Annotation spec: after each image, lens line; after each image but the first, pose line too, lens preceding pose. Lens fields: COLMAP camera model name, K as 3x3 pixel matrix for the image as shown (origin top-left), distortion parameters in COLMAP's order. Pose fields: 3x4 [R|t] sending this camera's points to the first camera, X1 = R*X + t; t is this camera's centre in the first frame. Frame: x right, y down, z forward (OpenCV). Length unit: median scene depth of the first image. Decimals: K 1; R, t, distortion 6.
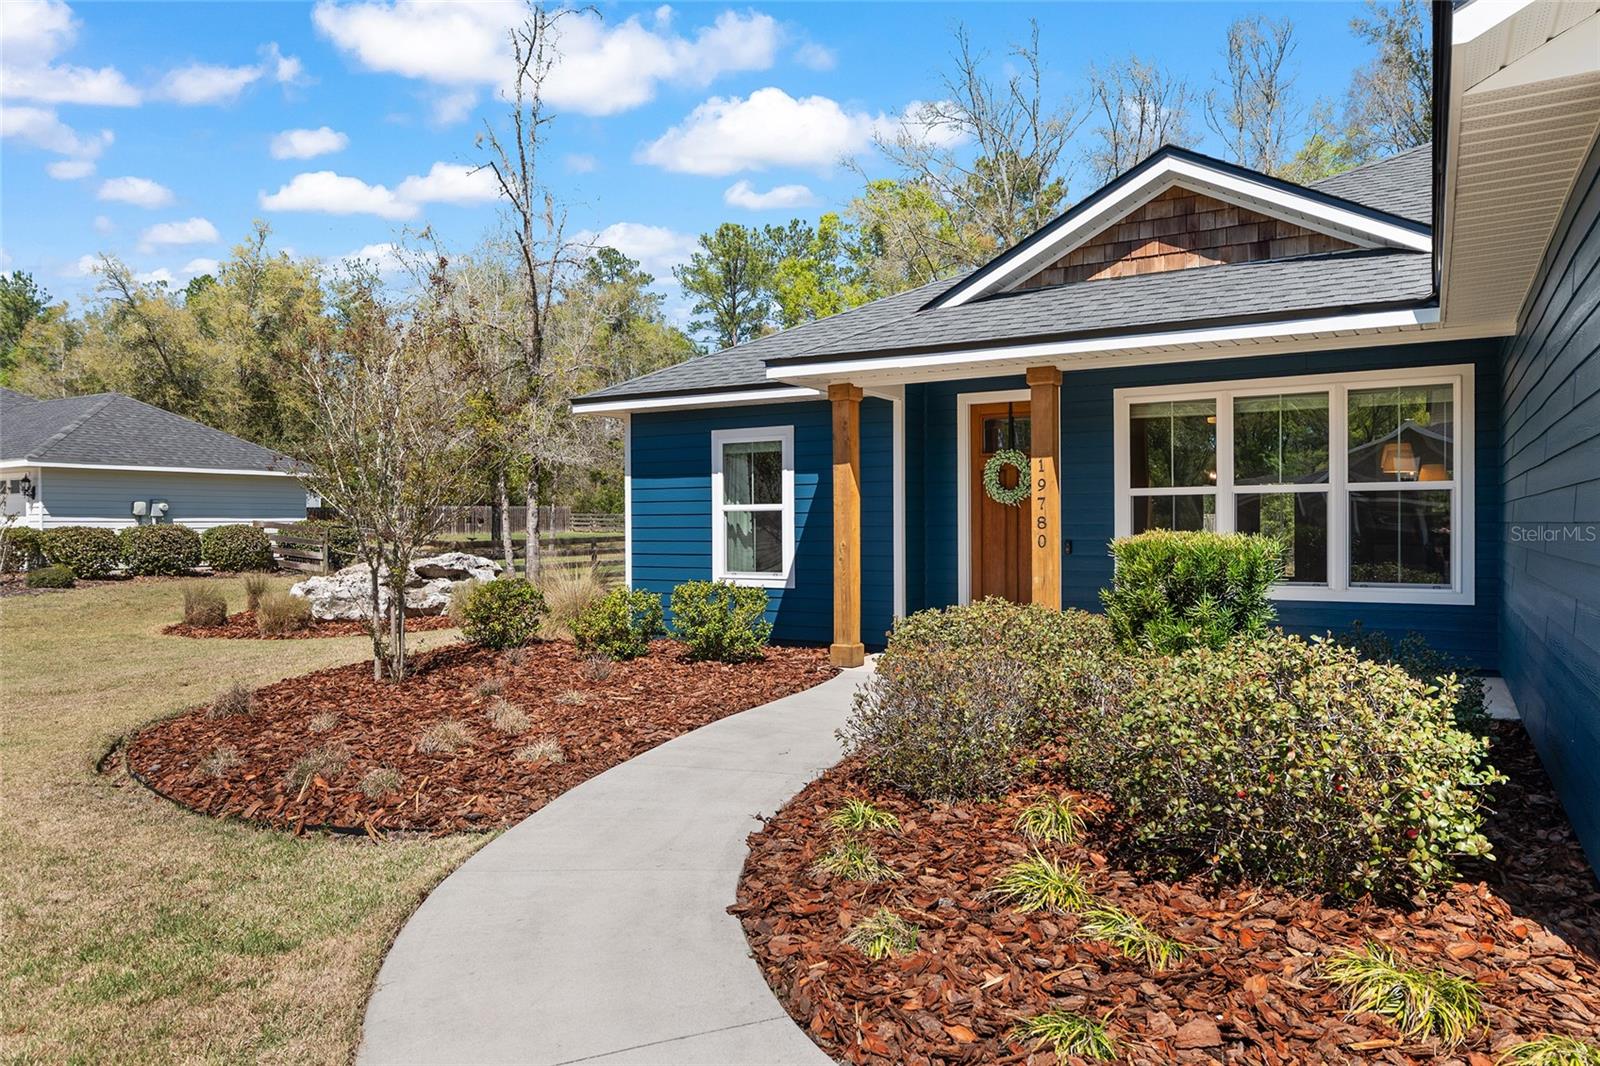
lens RADIAL K [[1070.3, 0, 797.4], [0, 1070.3, 538.0], [0, 0, 1]] dist [-0.004700, -0.001735]
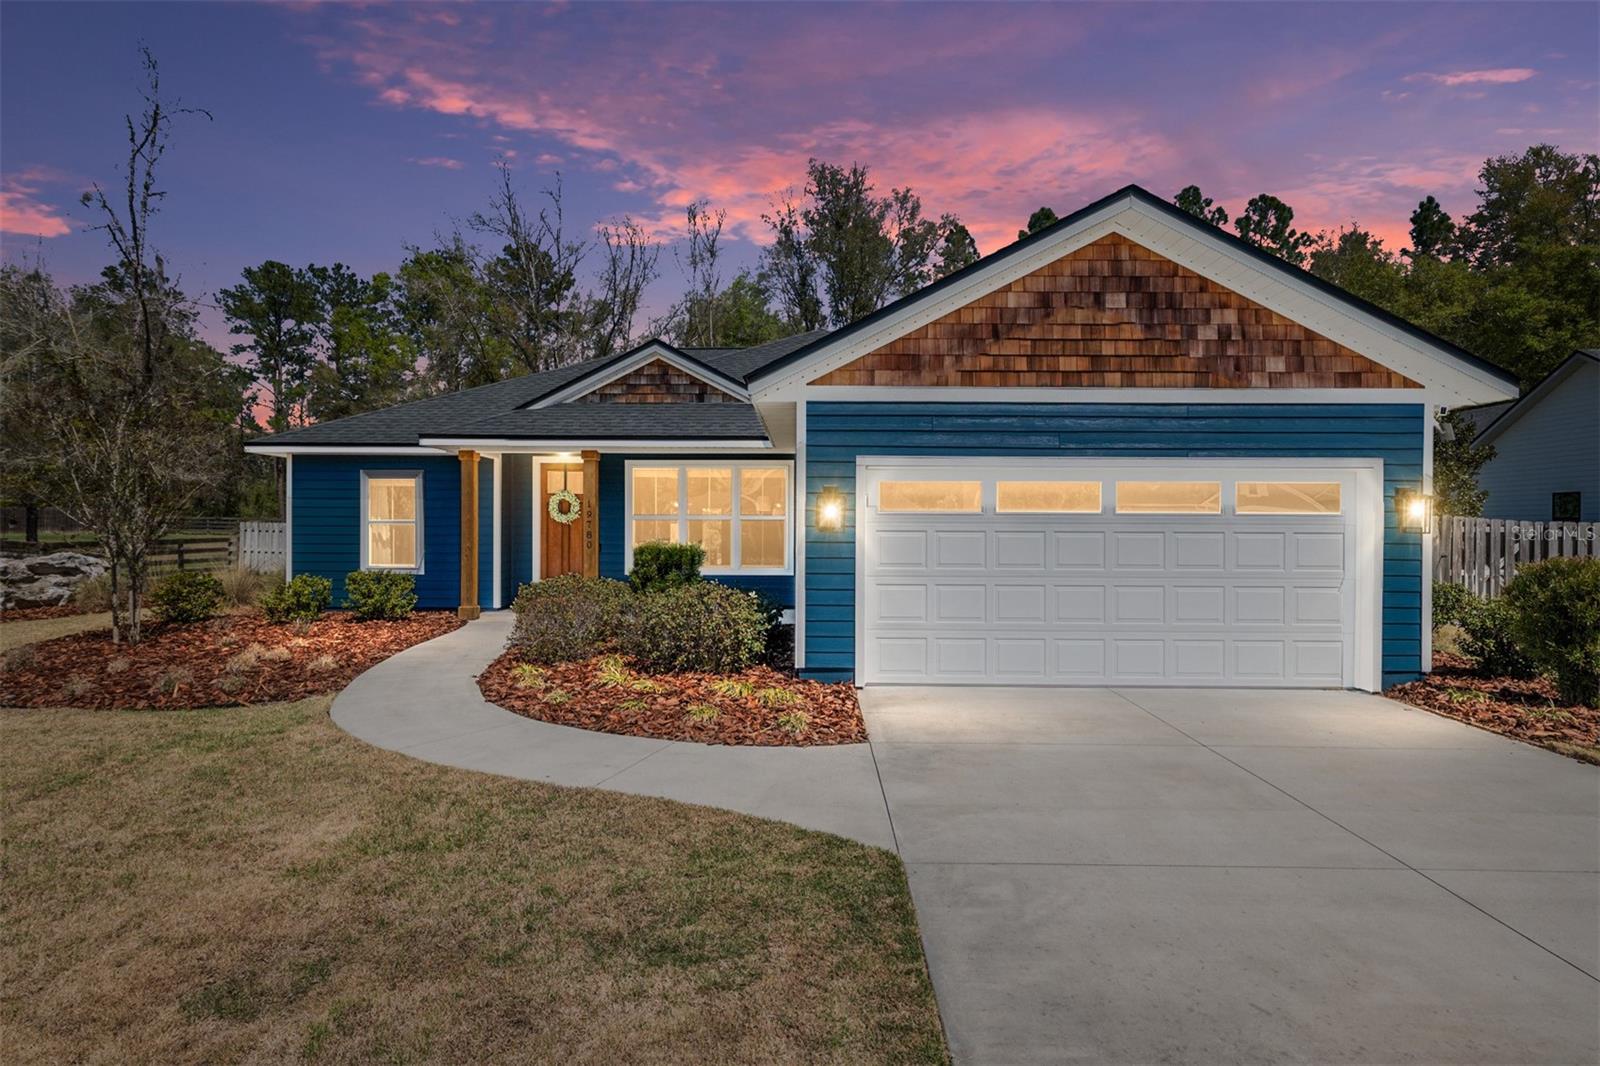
lens RADIAL K [[860.8, 0, 801.9], [0, 860.8, 534.8], [0, 0, 1]] dist [0.000957, 0.001672]
pose [[0.869873, 0.006626, 0.493232, -0.150863], [-0.004084, 0.999972, -0.006230, -0.005312], [-0.493259, 0.003405, 0.869876, -0.385409]]
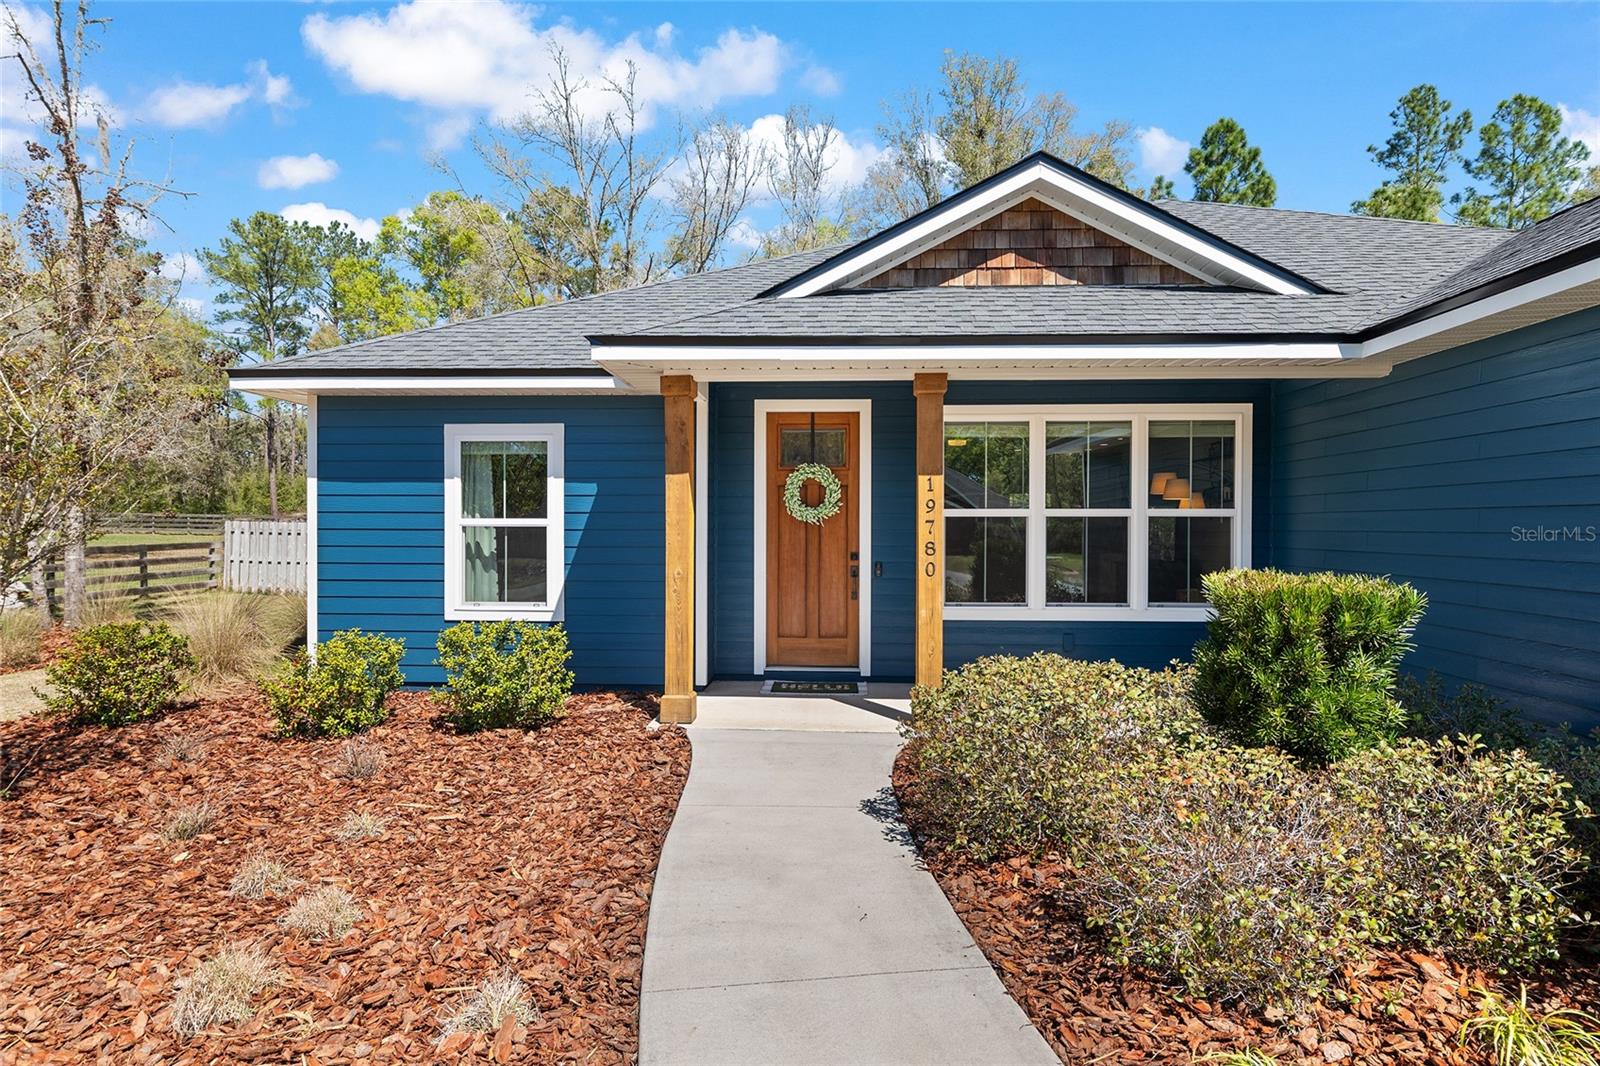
lens RADIAL K [[912.2, 0, 783.5], [0, 912.2, 537.2], [0, 0, 1]] dist [-0.000791, -0.002902]
pose [[0.884325, 0.002046, 0.466867, -0.190706], [-0.002505, 0.999997, 0.000363, -0.019417], [-0.466864, -0.001490, 0.884328, 0.315634]]
